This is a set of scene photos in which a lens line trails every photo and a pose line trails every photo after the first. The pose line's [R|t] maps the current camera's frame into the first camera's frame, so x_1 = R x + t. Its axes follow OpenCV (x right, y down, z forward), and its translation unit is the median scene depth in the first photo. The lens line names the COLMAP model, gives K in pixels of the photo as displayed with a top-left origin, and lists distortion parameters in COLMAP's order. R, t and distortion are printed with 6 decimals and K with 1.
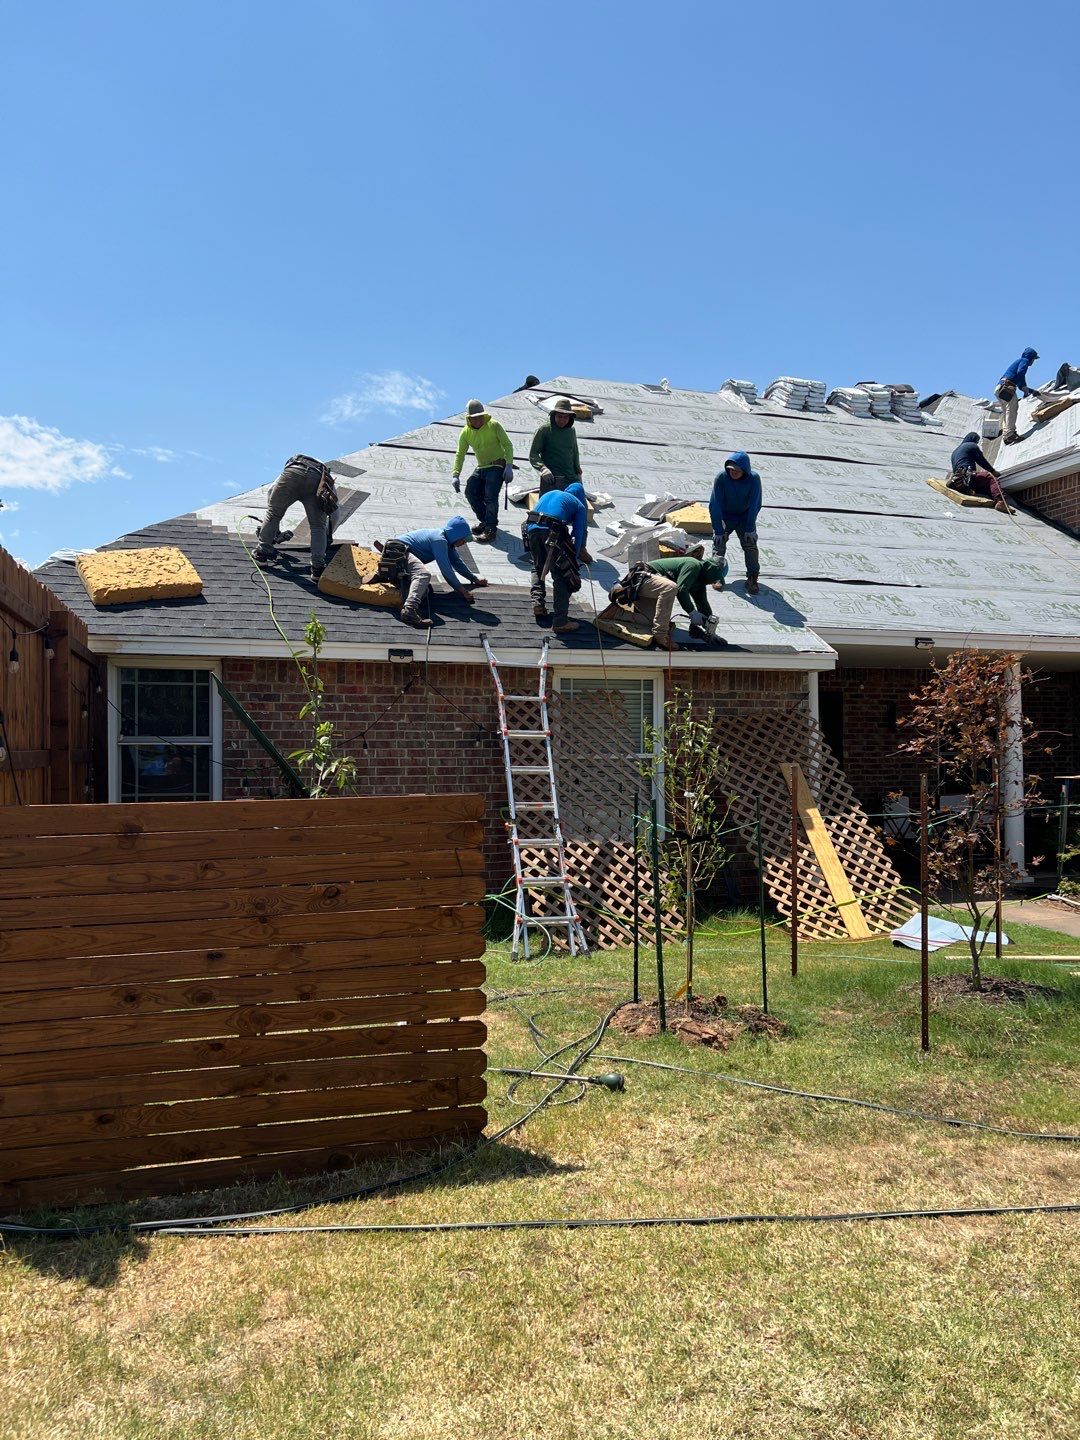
lens RADIAL K [[1045.1, 0, 540.0], [0, 1045.1, 720.0], [0, 0, 1]] dist [0.024771, -0.046068]
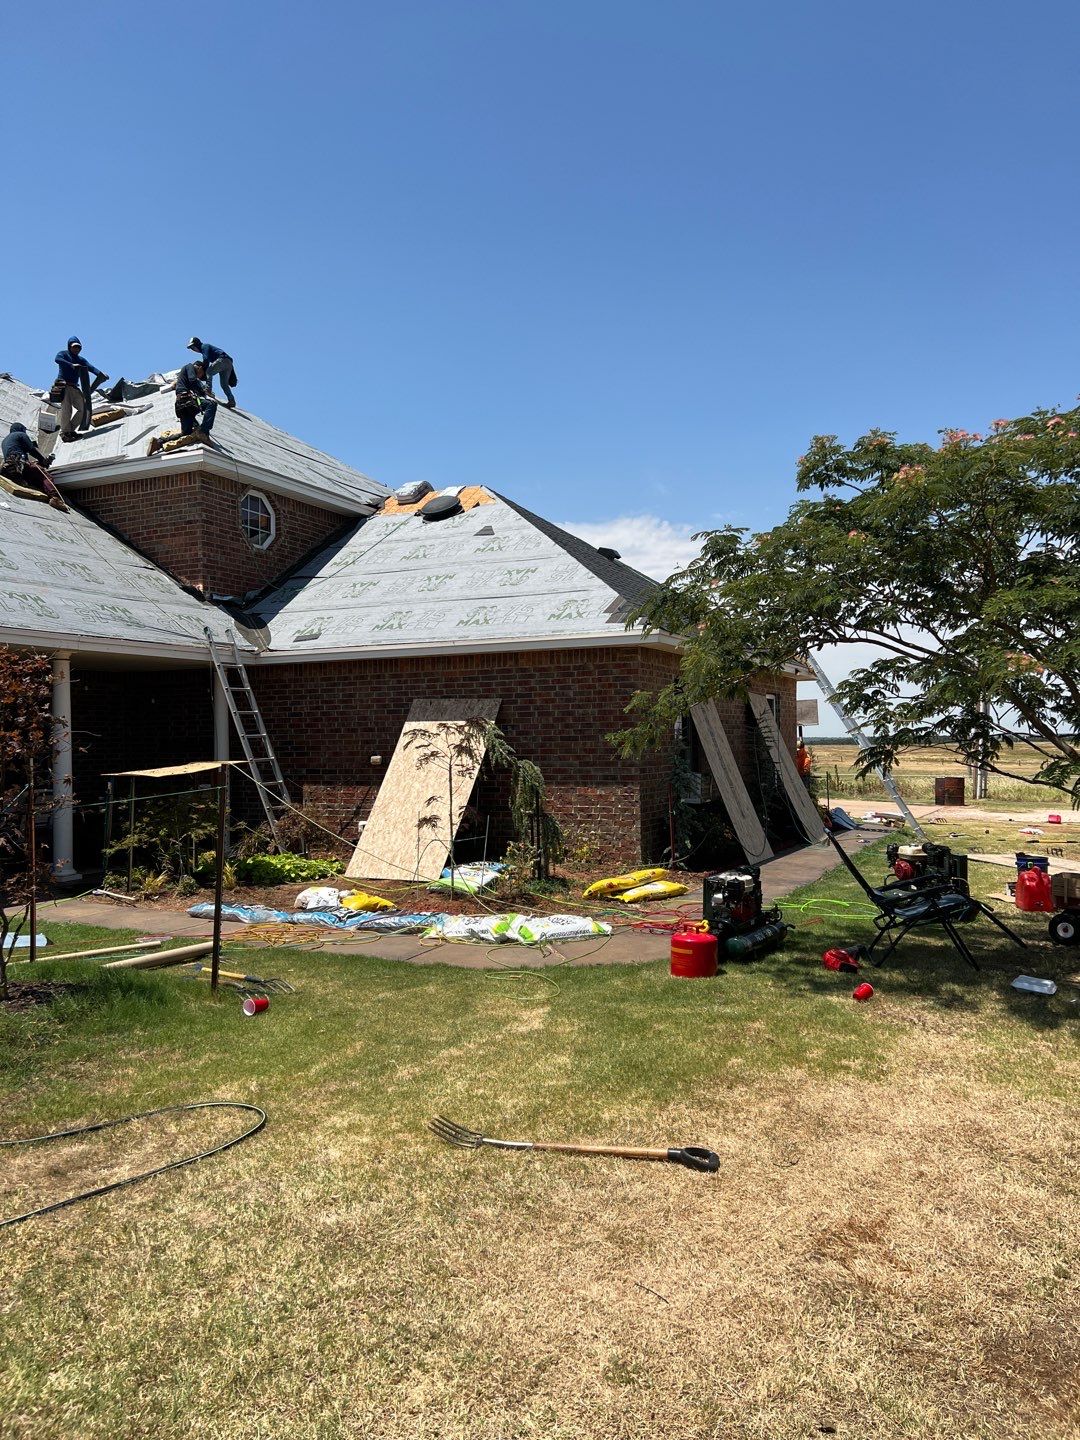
lens RADIAL K [[1048.6, 0, 535.0], [0, 1048.6, 716.9], [0, 0, 1]] dist [0.022031, -0.045540]
pose [[0.676665, 0.013209, 0.736173, 0.024553], [-0.013429, 0.999894, -0.005598, -0.002282], [-0.736169, -0.006098, 0.676771, -0.008907]]
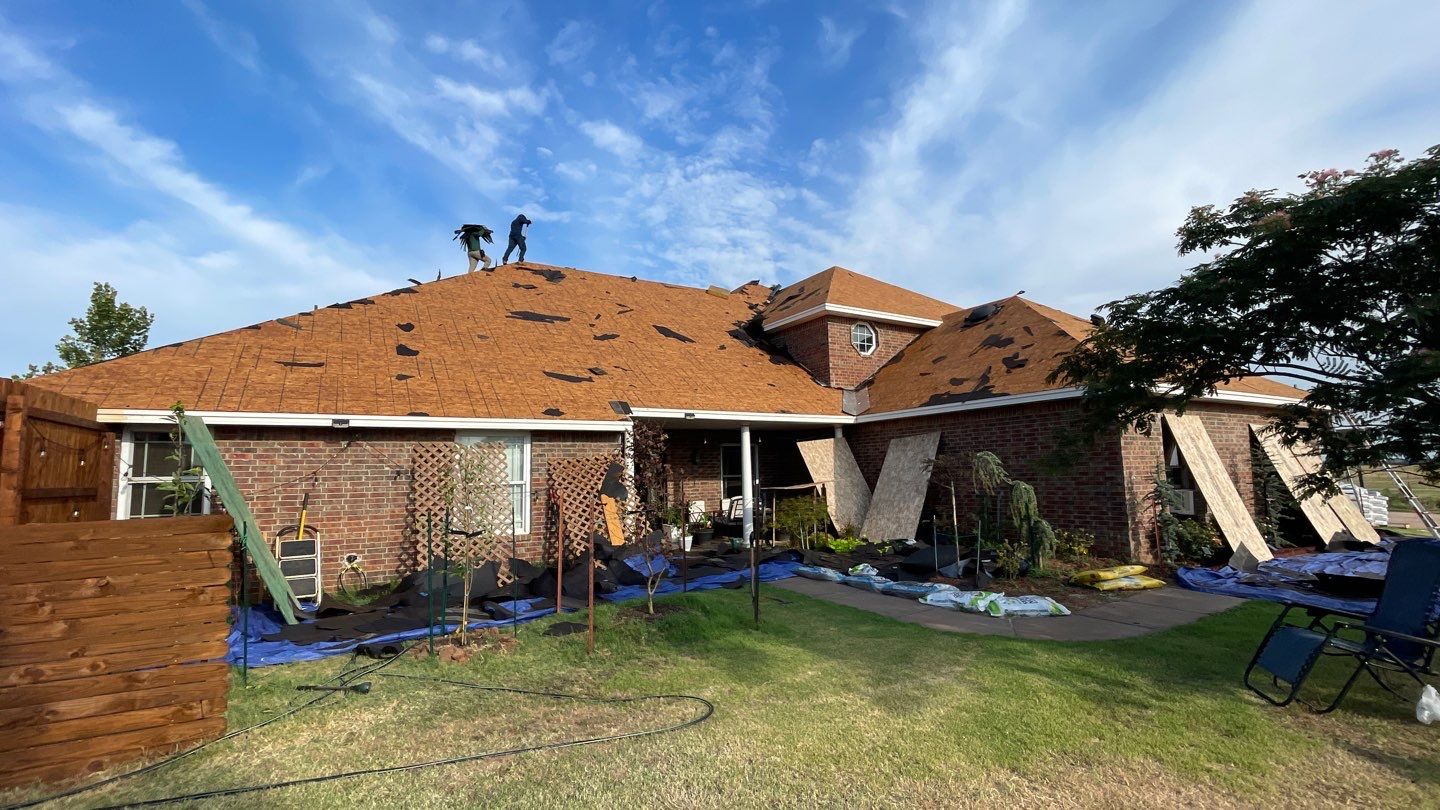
lens RADIAL K [[607.3, 0, 732.8], [0, 607.3, 406.7], [0, 0, 1]] dist [-0.010024, 0.000330]
pose [[0.971259, 0.008280, 0.237880, 0.223373], [0.011358, 0.996644, -0.081065, -0.004888], [-0.237753, 0.081437, 0.967906, -0.040045]]
